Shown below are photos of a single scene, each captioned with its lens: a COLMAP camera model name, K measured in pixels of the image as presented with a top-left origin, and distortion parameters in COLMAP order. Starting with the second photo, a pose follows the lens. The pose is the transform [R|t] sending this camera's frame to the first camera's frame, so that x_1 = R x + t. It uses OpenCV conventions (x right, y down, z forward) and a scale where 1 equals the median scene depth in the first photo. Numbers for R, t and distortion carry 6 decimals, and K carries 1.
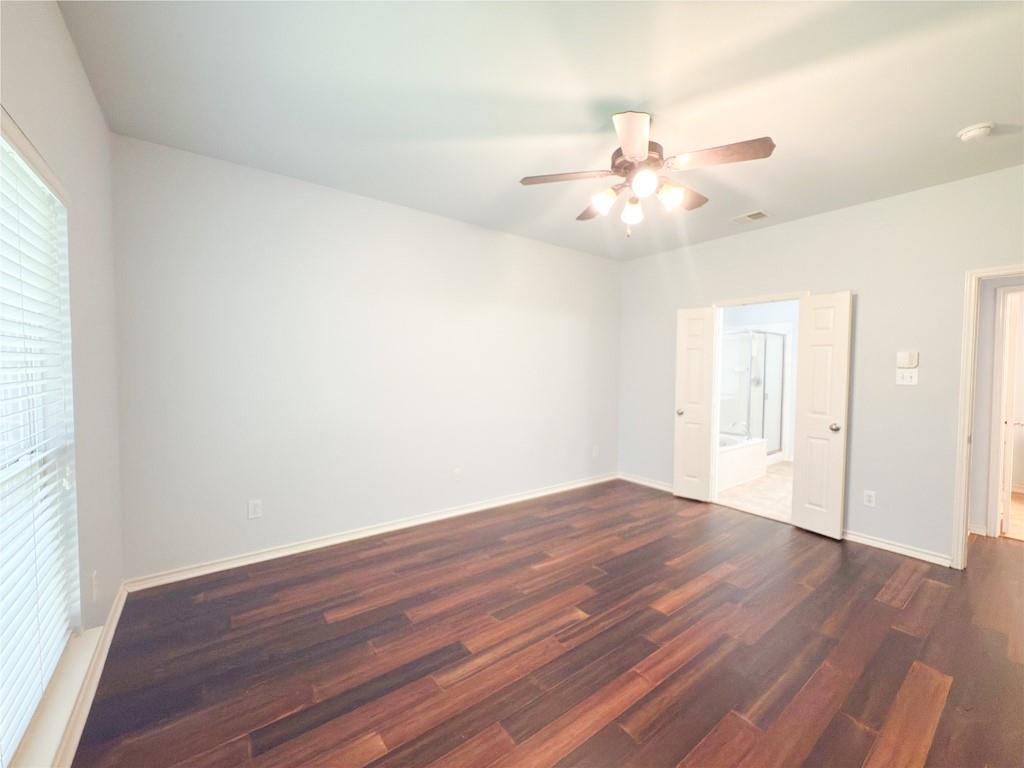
lens RADIAL K [[406.8, 0, 511.4], [0, 406.8, 383.5], [0, 0, 1]] dist [0.000666, 0.000251]
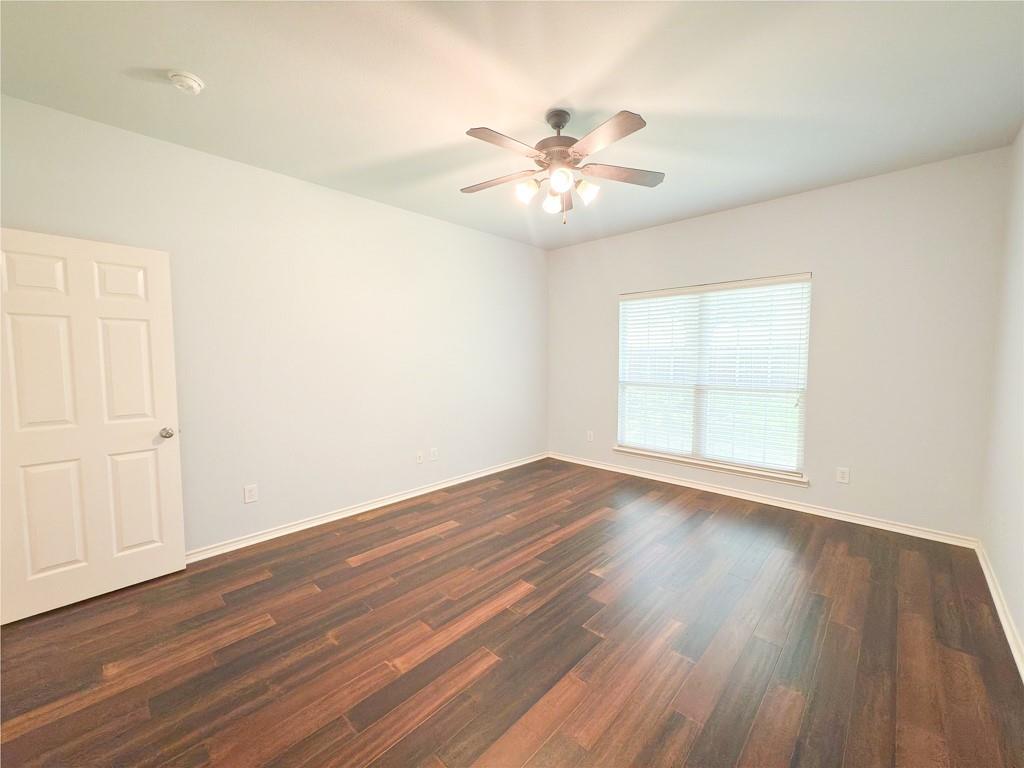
lens RADIAL K [[406.8, 0, 511.4], [0, 406.8, 383.5], [0, 0, 1]] dist [0.000666, 0.000251]
pose [[-0.986291, 0.008142, -0.164813, 0.597245], [-0.009891, 0.994070, 0.108296, -0.071273], [0.164717, 0.108441, -0.980362, 2.048753]]
